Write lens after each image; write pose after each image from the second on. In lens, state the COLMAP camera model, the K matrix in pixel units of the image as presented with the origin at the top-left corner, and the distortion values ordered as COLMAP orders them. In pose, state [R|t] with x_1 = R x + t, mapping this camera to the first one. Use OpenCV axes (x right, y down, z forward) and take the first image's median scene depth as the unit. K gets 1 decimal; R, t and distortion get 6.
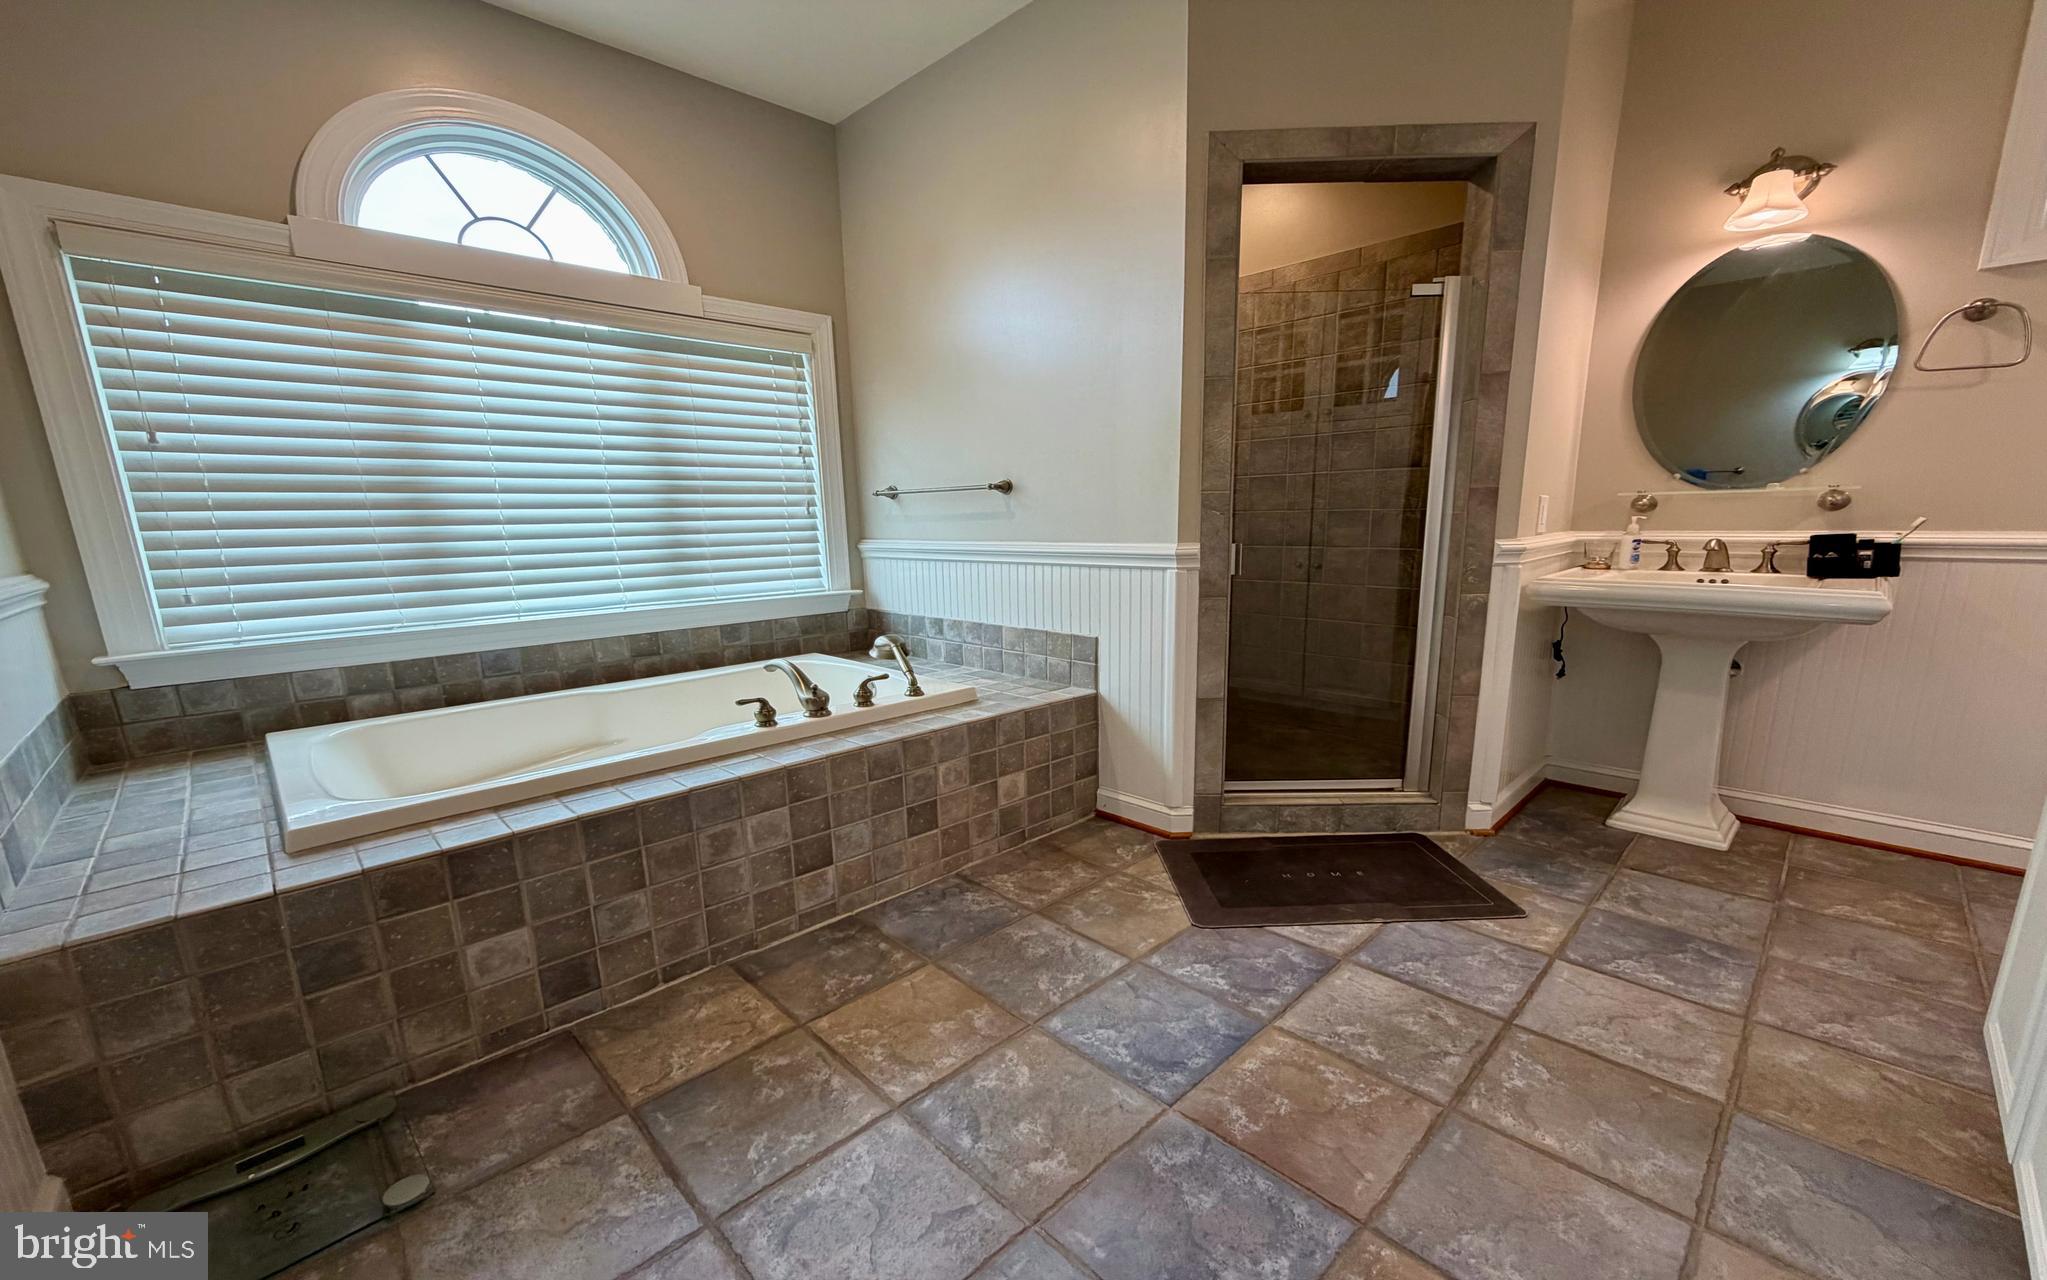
lens RADIAL K [[806.5, 0, 1015.8], [0, 806.5, 680.6], [0, 0, 1]] dist [-0.001978, 0.000312]
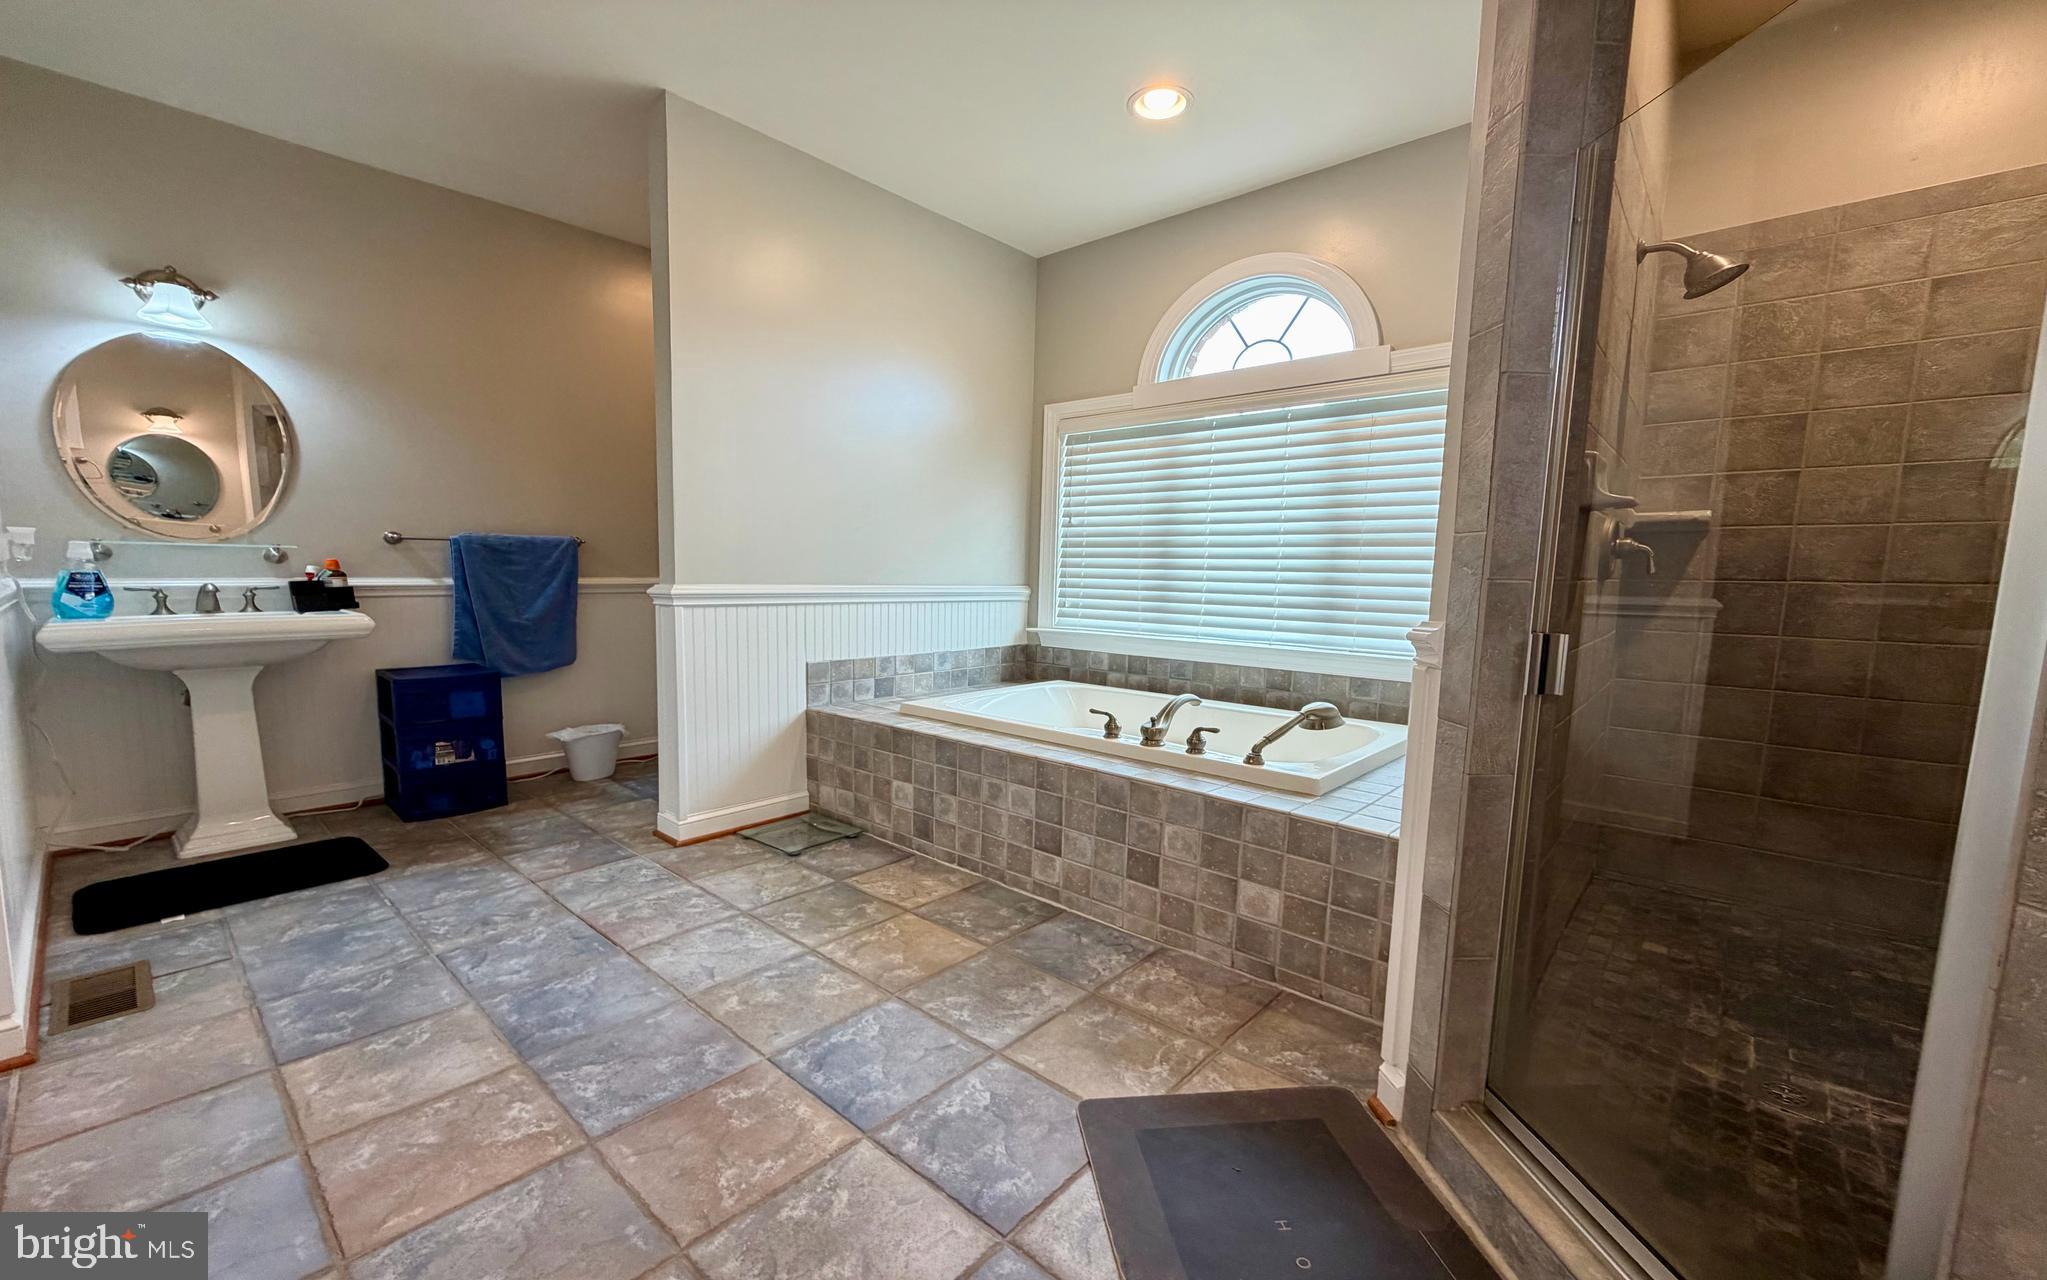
lens RADIAL K [[806.5, 0, 1018.5], [0, 806.5, 658.7], [0, 0, 1]] dist [-0.001978, 0.000312]
pose [[0.085569, 0.127356, -0.988159, 0.979679], [-0.222250, 0.969246, 0.105673, -0.177399], [0.971228, 0.210576, 0.111242, 0.829754]]
